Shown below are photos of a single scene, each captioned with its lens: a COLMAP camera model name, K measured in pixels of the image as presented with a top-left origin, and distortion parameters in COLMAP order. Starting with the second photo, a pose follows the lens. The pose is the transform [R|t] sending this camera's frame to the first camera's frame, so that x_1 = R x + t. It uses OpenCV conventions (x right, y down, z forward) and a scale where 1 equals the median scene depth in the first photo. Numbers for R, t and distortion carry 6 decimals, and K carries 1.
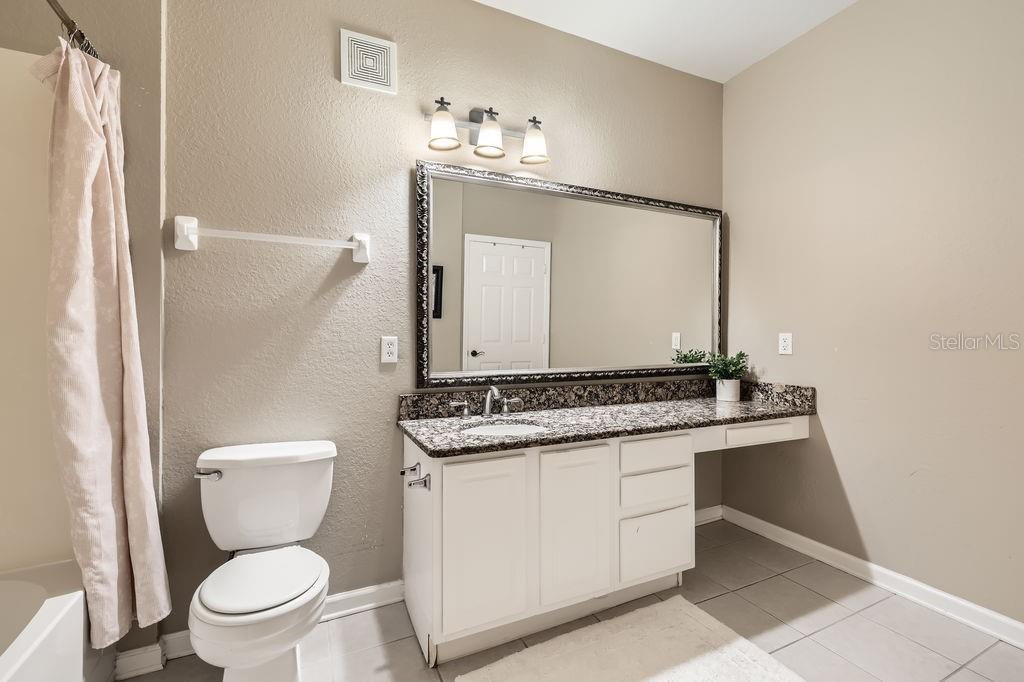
lens RADIAL K [[448.9, 0, 508.3], [0, 448.9, 338.3], [0, 0, 1]] dist [0.001863, -0.000063]
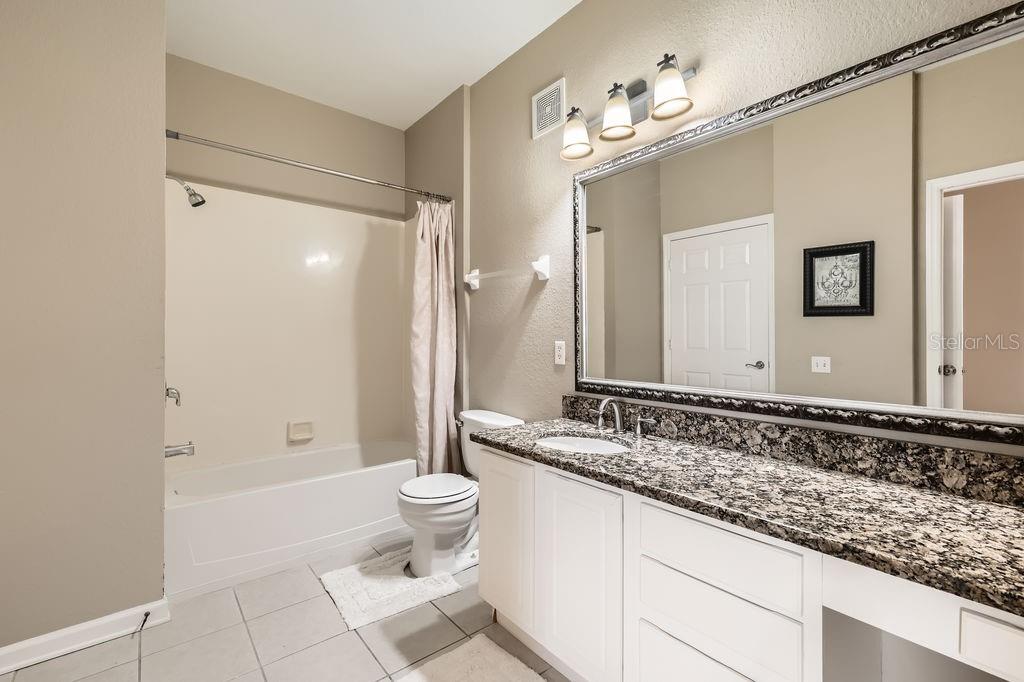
lens RADIAL K [[448.9, 0, 509.0], [0, 448.9, 341.2], [0, 0, 1]] dist [0.001863, -0.000063]
pose [[0.237958, 0.004032, -0.971267, 0.700121], [-0.007655, 0.999968, 0.002275, -0.004907], [0.971245, 0.006894, 0.237981, 0.533673]]
